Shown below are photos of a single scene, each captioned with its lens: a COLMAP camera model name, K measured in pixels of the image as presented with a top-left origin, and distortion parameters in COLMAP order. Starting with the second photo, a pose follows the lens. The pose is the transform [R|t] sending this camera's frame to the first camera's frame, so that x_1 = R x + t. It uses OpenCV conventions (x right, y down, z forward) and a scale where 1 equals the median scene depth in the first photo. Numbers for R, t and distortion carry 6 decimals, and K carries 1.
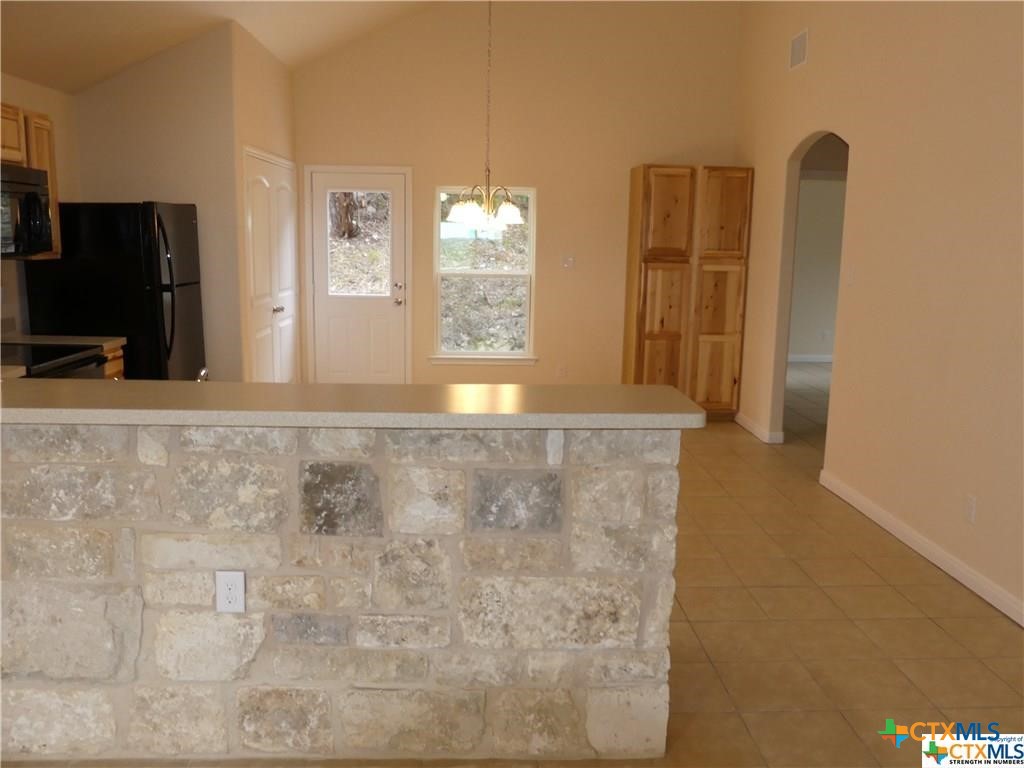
lens RADIAL K [[839.7, 0, 525.8], [0, 839.7, 370.4], [0, 0, 1]] dist [-0.055433, 0.053079]
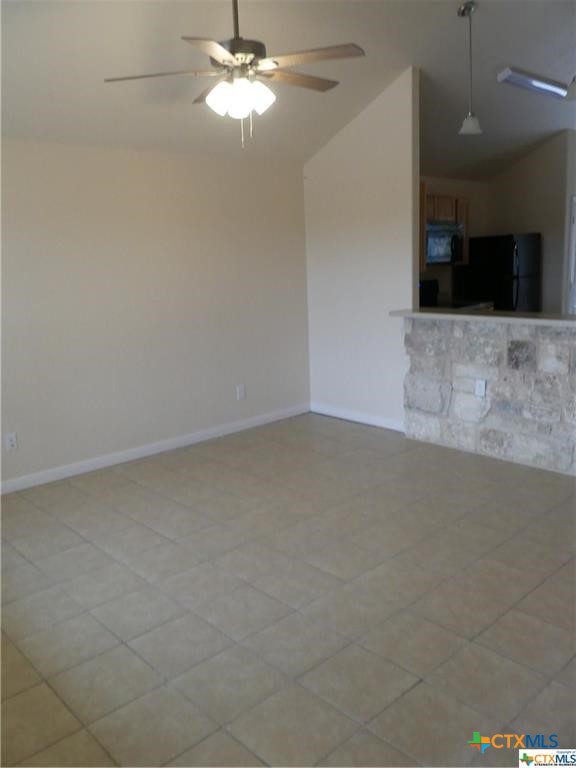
lens RADIAL K [[629.8, 0, 290.2], [0, 629.8, 381.6], [0, 0, 1]] dist [-0.055433, 0.053079]
pose [[0.643837, 0.109717, -0.757256, 0.760406], [-0.070746, 0.993963, 0.083863, 0.121152], [0.761885, -0.000422, 0.647712, -0.749868]]
